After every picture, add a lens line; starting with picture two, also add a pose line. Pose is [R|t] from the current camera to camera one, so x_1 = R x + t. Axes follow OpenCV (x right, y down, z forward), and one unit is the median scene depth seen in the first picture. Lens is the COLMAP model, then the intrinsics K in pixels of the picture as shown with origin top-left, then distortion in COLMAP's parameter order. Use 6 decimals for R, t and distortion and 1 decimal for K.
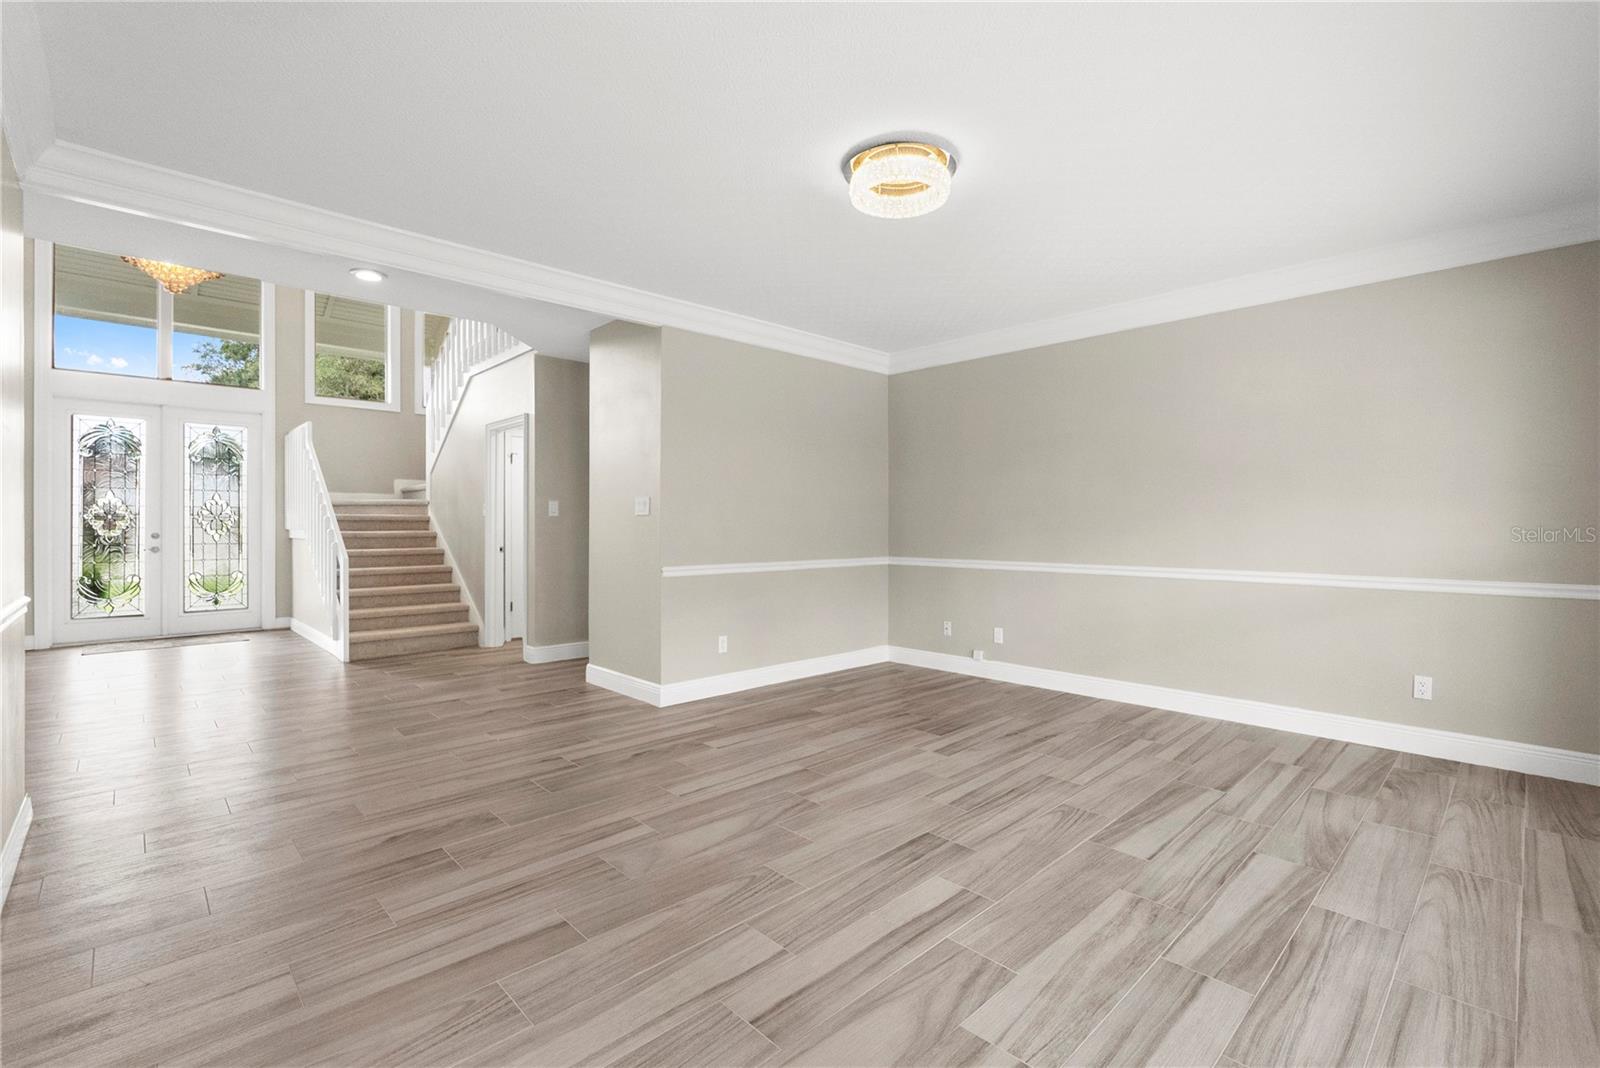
lens RADIAL K [[712.6, 0, 817.4], [0, 712.6, 529.6], [0, 0, 1]] dist [-0.008289, 0.001084]
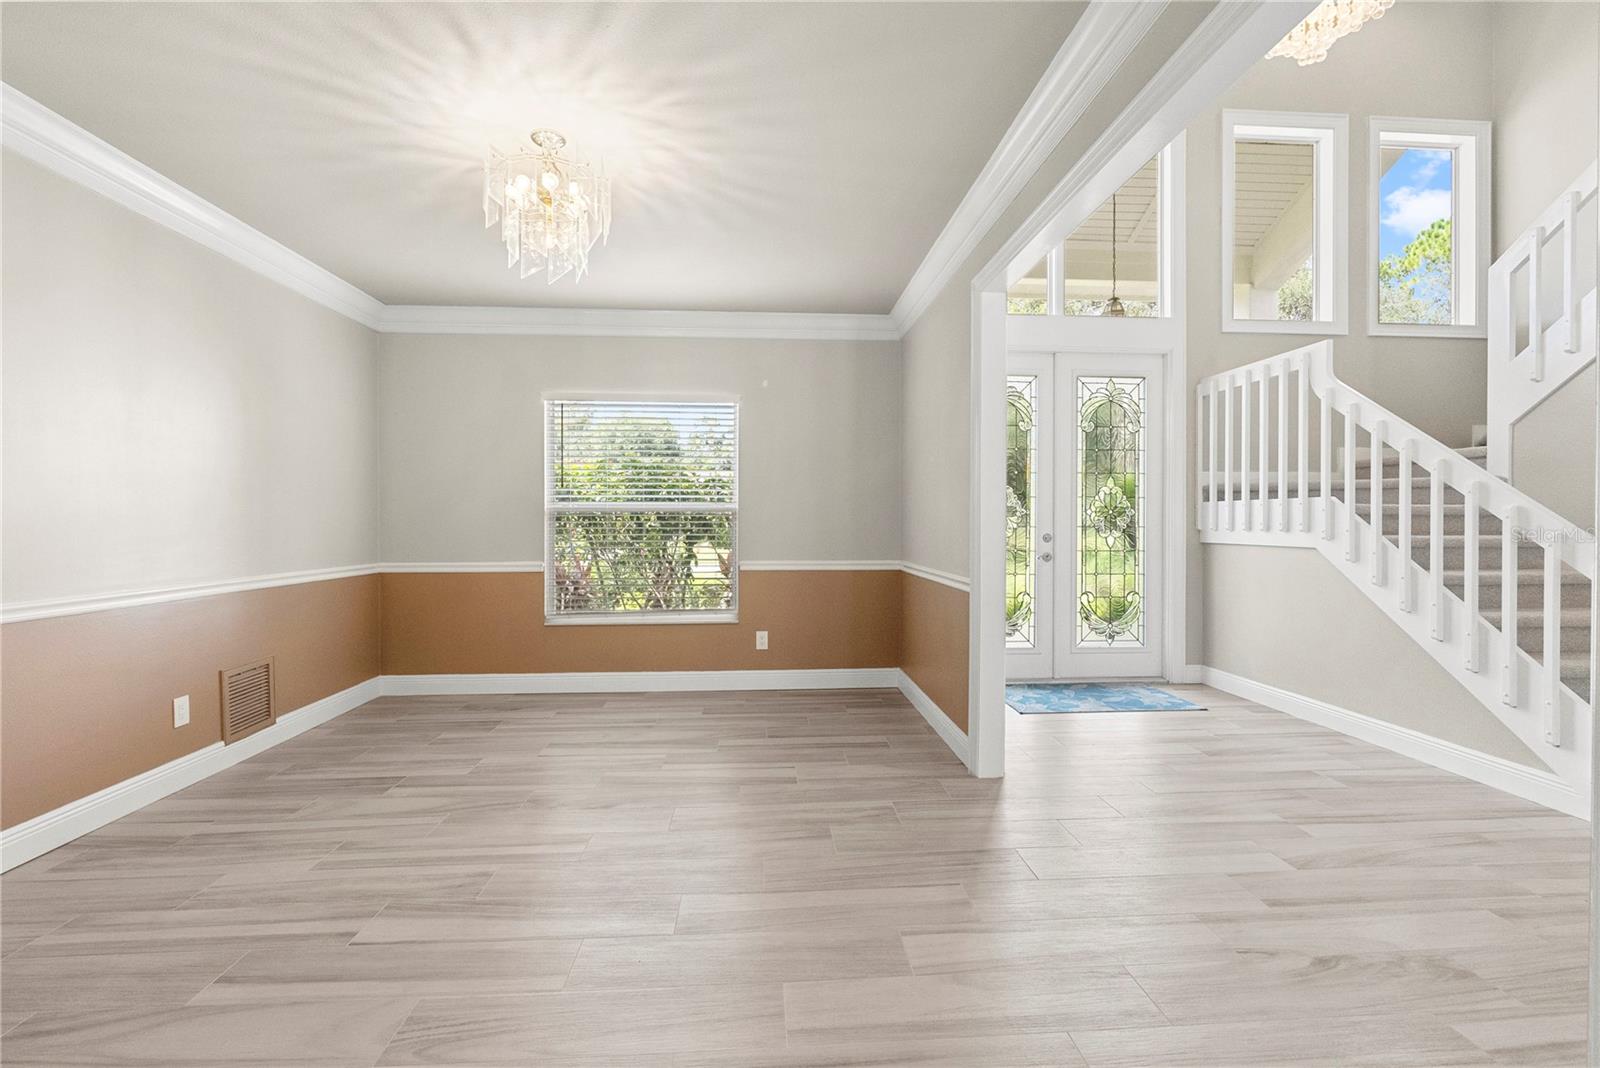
lens RADIAL K [[712.6, 0, 798.2], [0, 712.6, 523.3], [0, 0, 1]] dist [-0.008289, 0.001084]
pose [[0.762929, 0.002530, -0.646478, -1.280775], [-0.003412, 0.999994, -0.000113, -0.008910], [0.646474, 0.002292, 0.762933, 0.570531]]
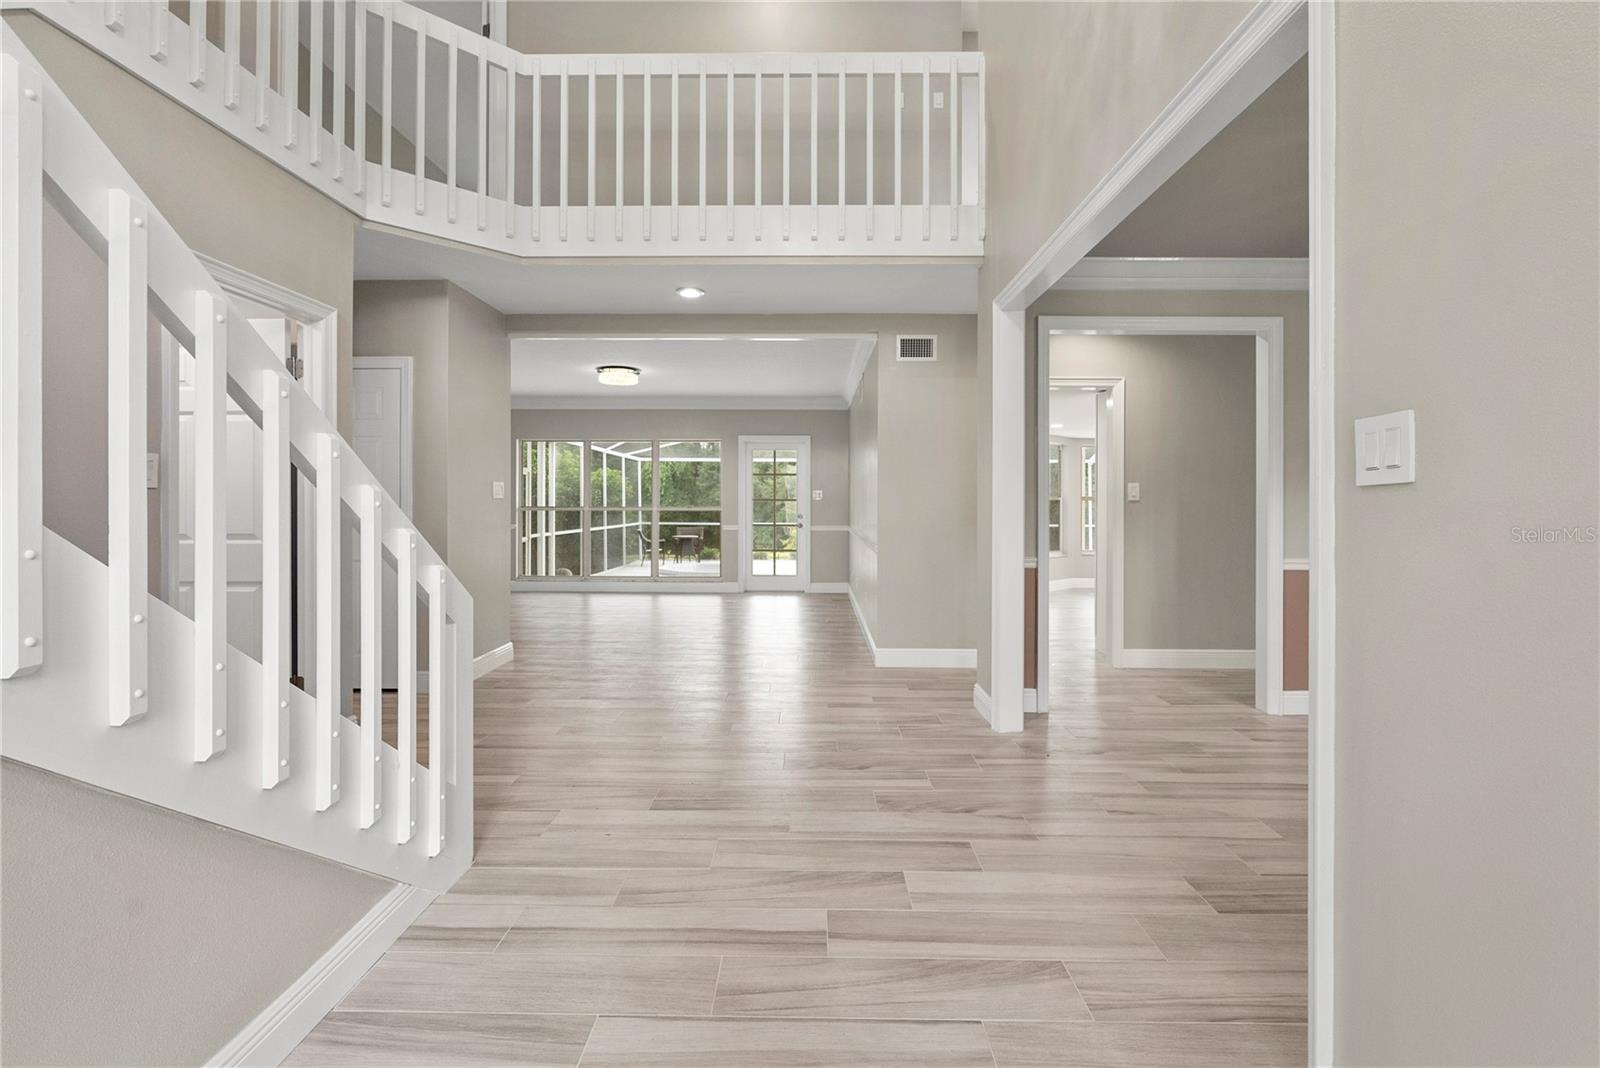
lens RADIAL K [[712.6, 0, 811.2], [0, 712.6, 487.3], [0, 0, 1]] dist [-0.008289, 0.001084]
pose [[-0.710835, 0.009954, 0.703288, -1.726841], [-0.002541, 0.999857, -0.016721, -0.021980], [-0.703354, -0.013673, -0.710708, 1.839298]]
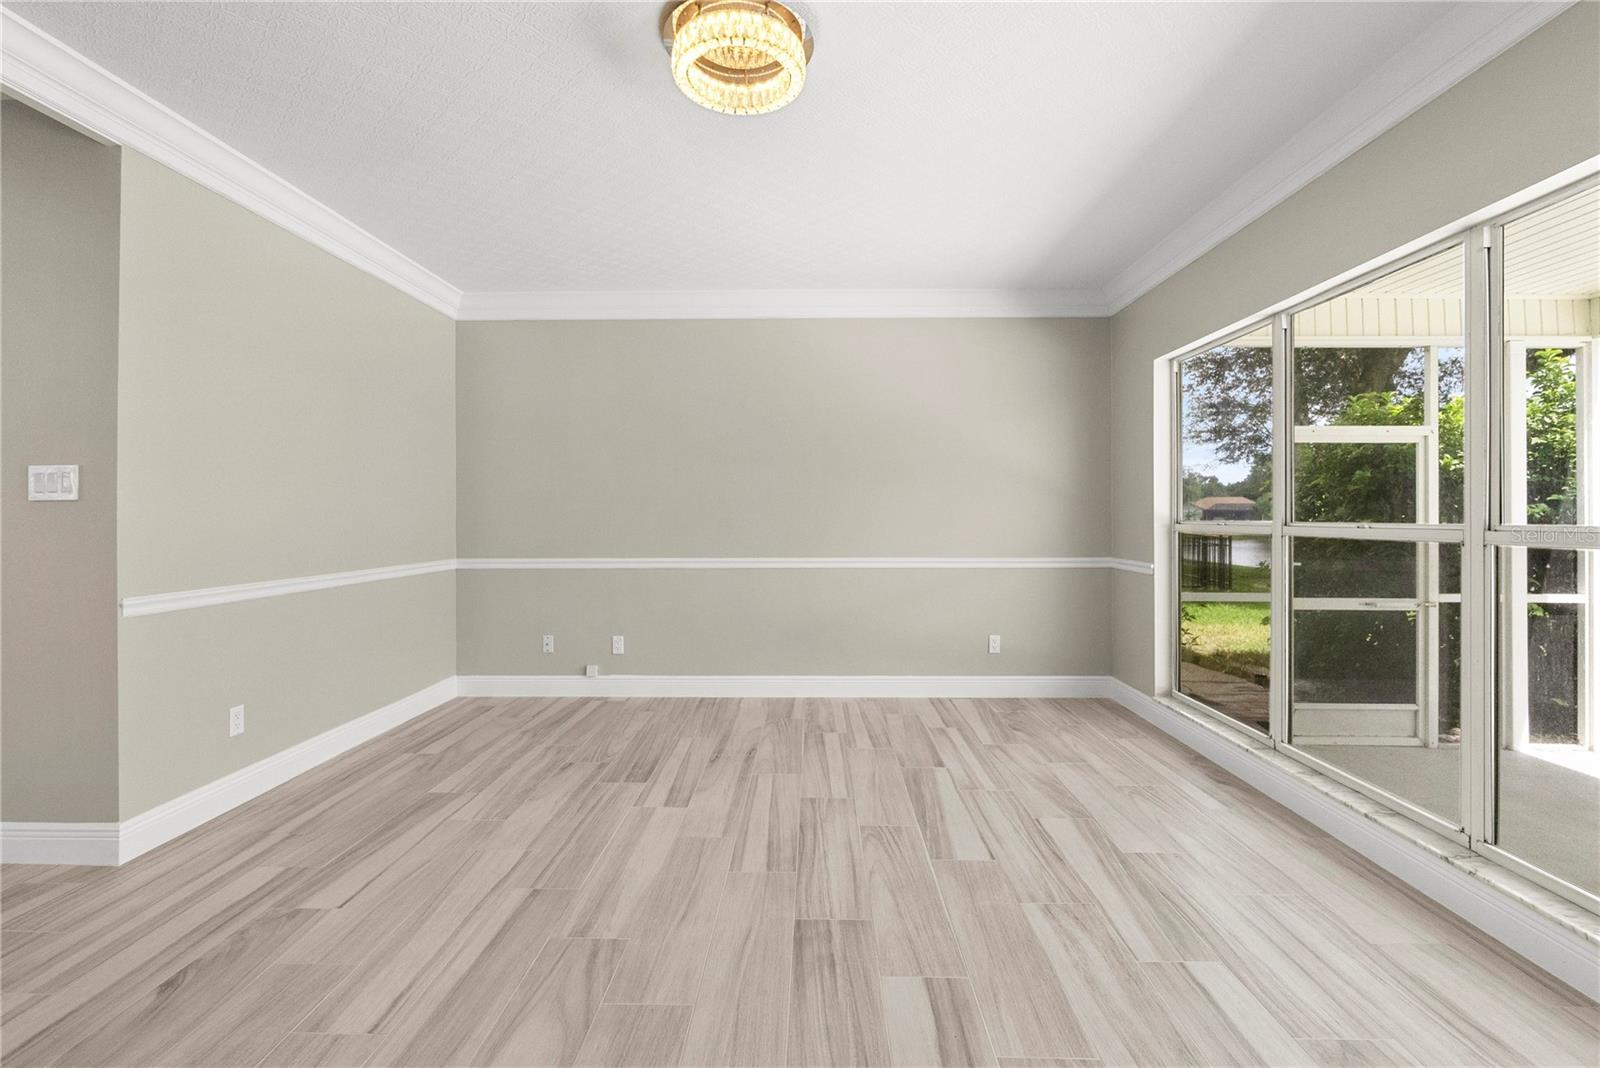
lens RADIAL K [[712.6, 0, 795.2], [0, 712.6, 505.3], [0, 0, 1]] dist [-0.008289, 0.001084]
pose [[0.712295, 0.008355, 0.701830, -0.282426], [0.007406, 0.999784, -0.019419, -0.001989], [-0.701841, 0.019030, 0.712080, 0.333191]]
